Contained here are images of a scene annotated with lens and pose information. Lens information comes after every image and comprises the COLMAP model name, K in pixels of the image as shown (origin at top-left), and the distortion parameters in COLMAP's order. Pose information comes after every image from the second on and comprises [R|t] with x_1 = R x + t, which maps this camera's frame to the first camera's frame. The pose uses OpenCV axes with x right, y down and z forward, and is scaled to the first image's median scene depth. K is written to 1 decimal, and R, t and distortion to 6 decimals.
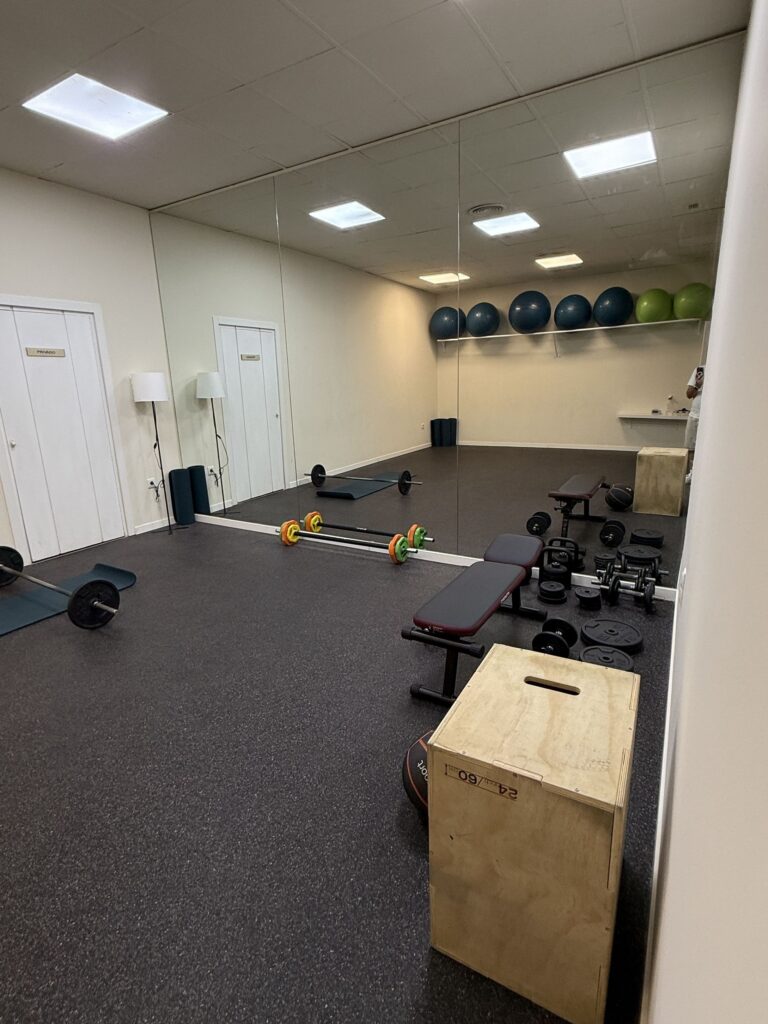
lens RADIAL K [[507.8, 0, 384.0], [0, 507.8, 511.5], [0, 0, 1]] dist [0.000381, 0.000014]
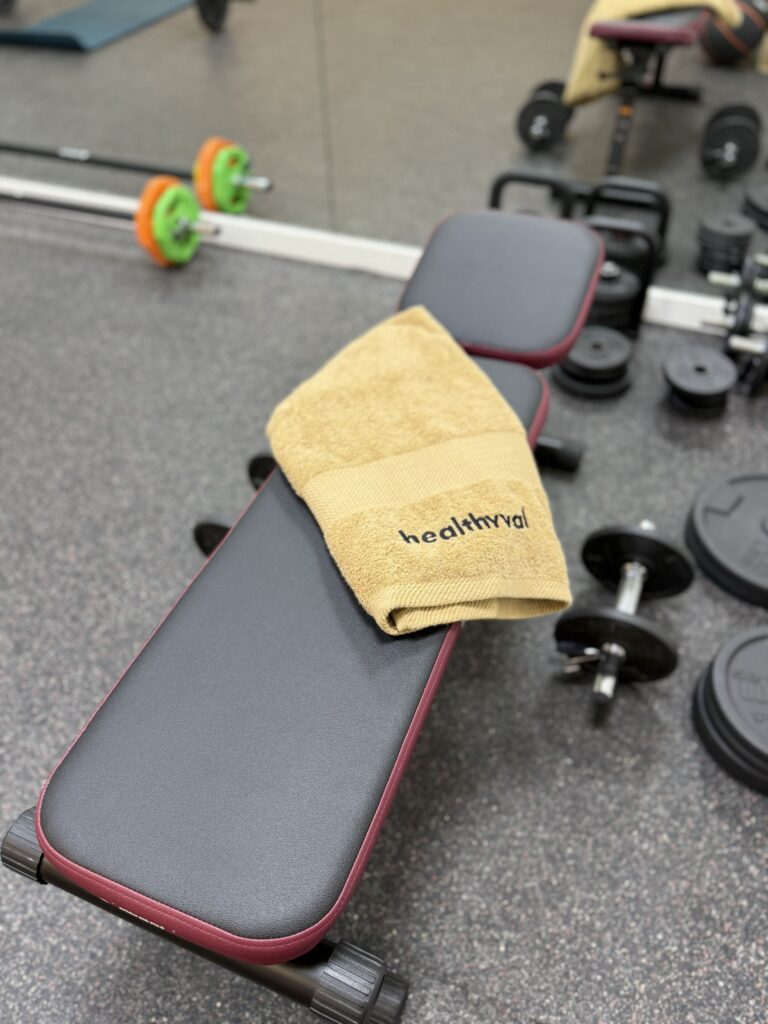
lens RADIAL K [[744.9, 0, 383.0], [0, 744.9, 512.2], [0, 0, 1]] dist [0.032771, 0.000710]
pose [[0.986259, -0.108292, 0.124765, 0.090661], [0.029253, 0.857738, 0.513253, -0.018163], [-0.162597, -0.502551, 0.849120, 0.431832]]
